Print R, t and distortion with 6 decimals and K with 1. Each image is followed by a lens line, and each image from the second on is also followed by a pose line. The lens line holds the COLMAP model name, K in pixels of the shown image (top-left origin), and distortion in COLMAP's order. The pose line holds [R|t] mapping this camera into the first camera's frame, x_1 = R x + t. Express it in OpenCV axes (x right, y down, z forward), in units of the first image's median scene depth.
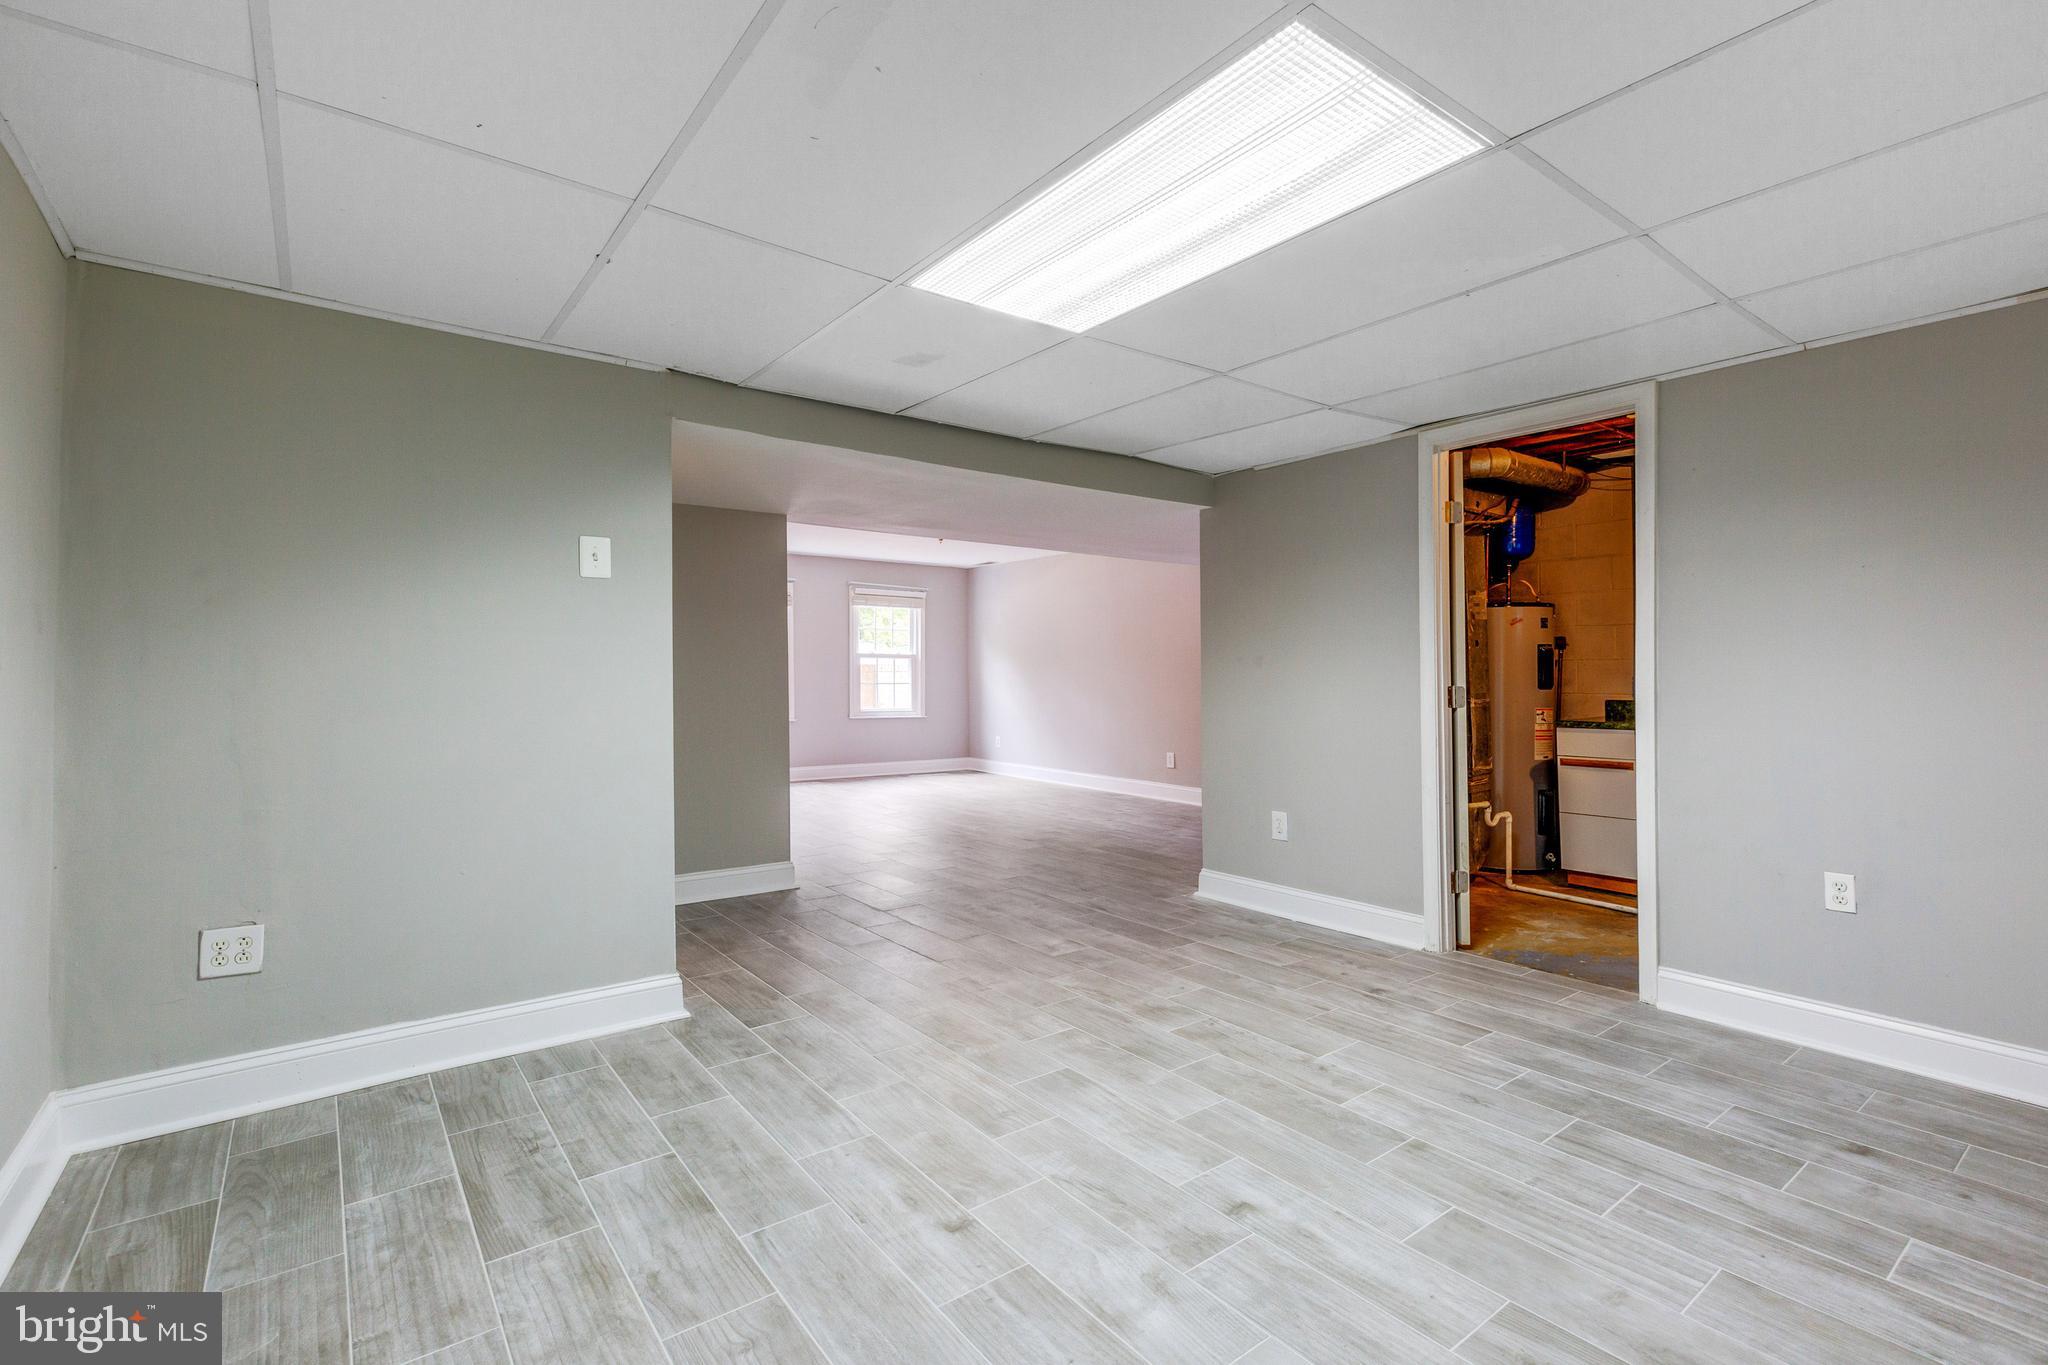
lens RADIAL K [[917.5, 0, 1028.7], [0, 917.5, 690.6], [0, 0, 1]] dist [0.002645, 0.000200]
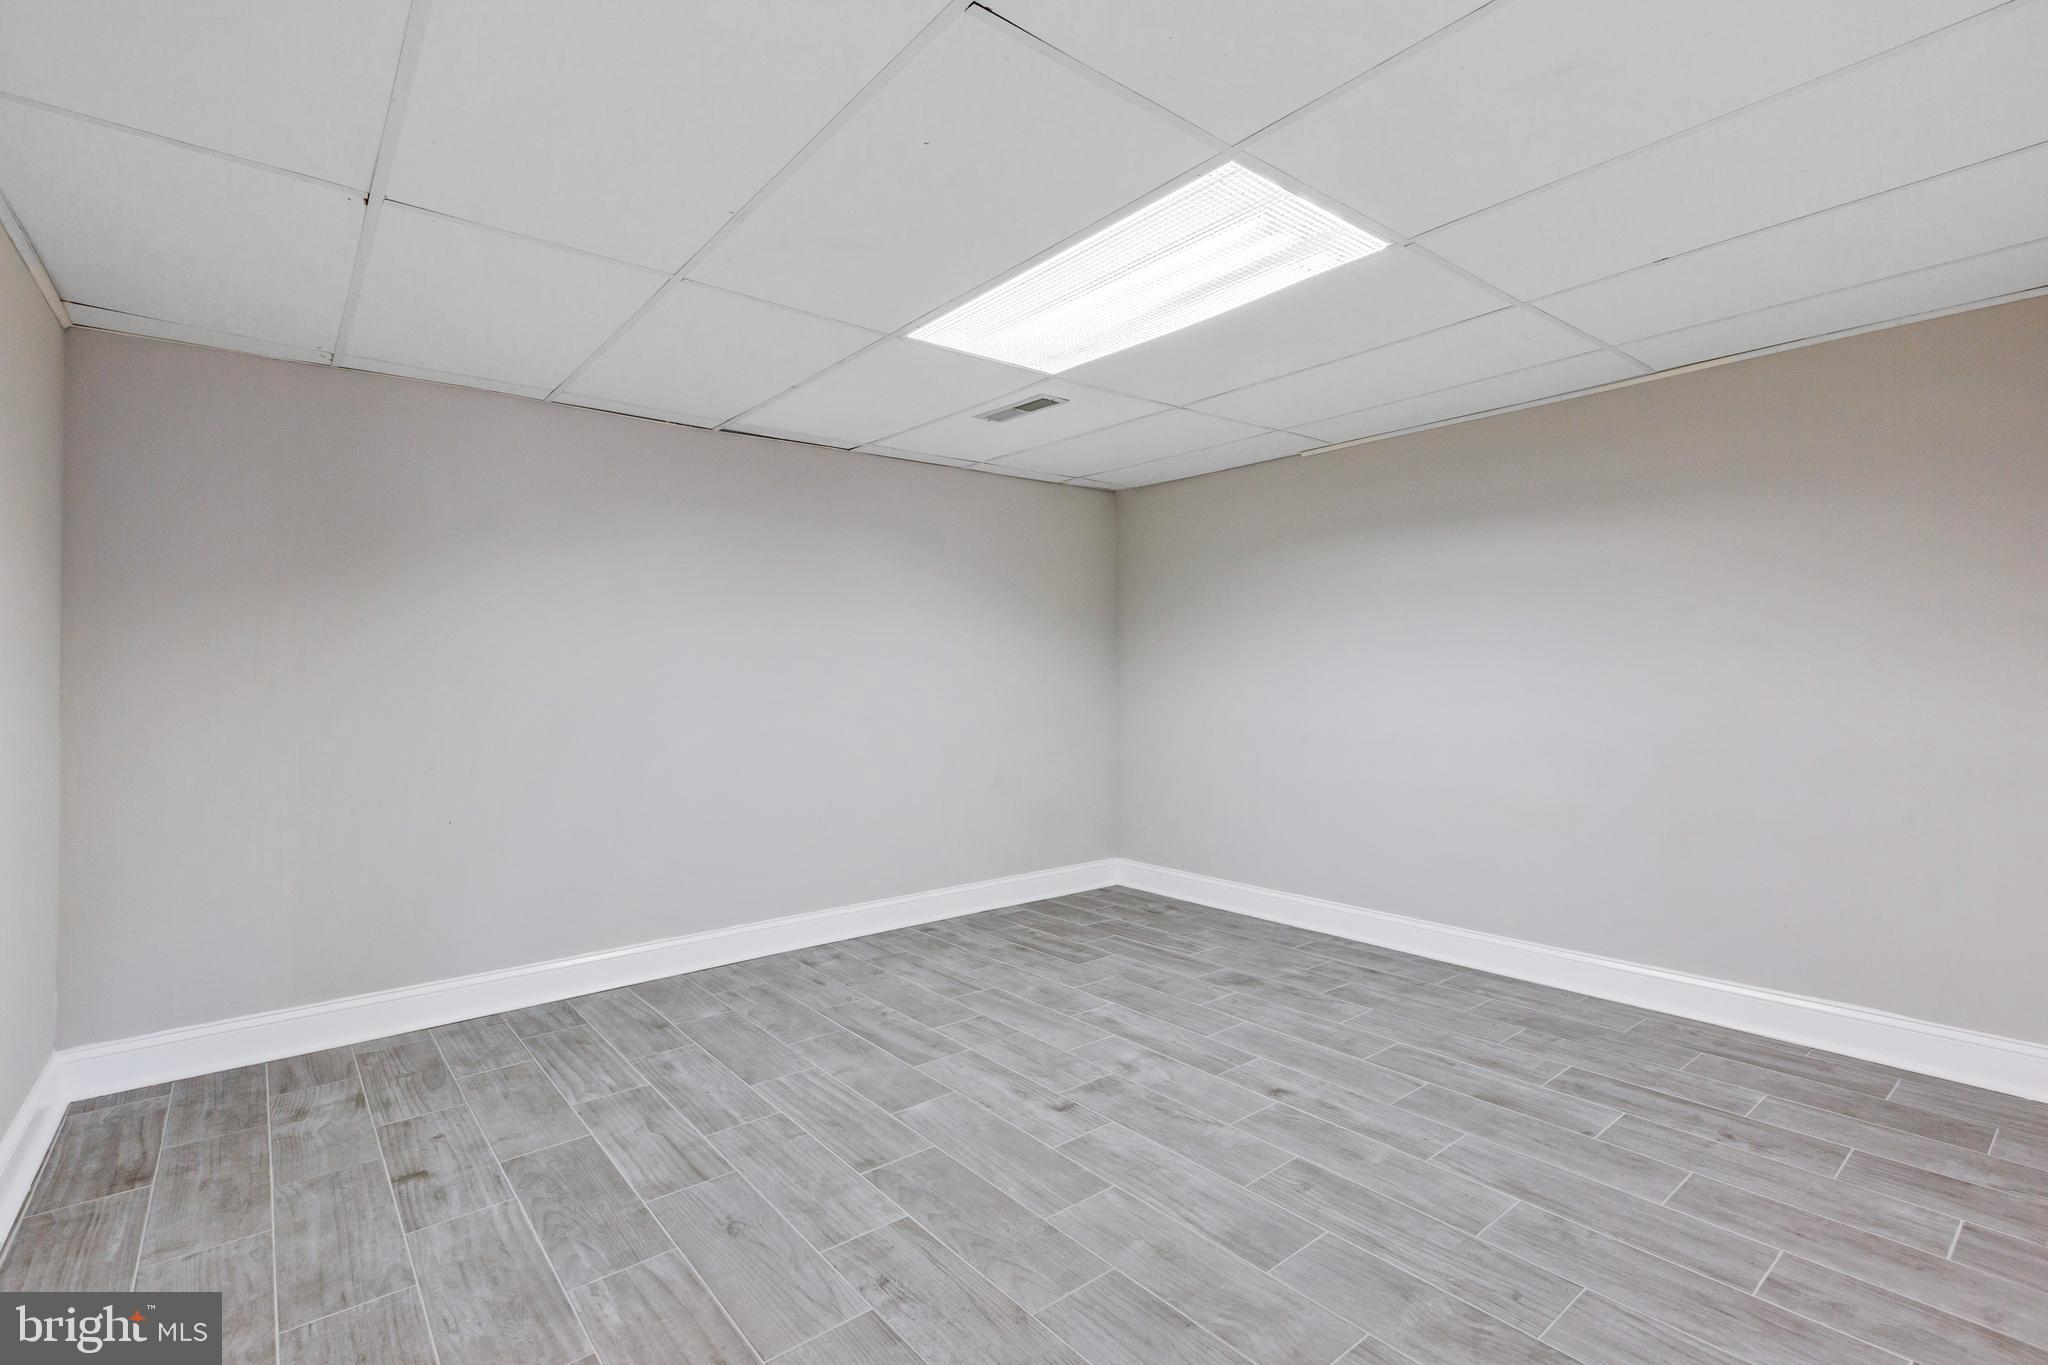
lens RADIAL K [[917.5, 0, 1021.1], [0, 917.5, 692.2], [0, 0, 1]] dist [0.002645, 0.000200]
pose [[-0.999595, 0.007498, -0.027452, 0.295335], [0.006465, 0.999275, 0.037511, -0.047931], [0.027713, 0.037319, -0.998919, 2.063272]]
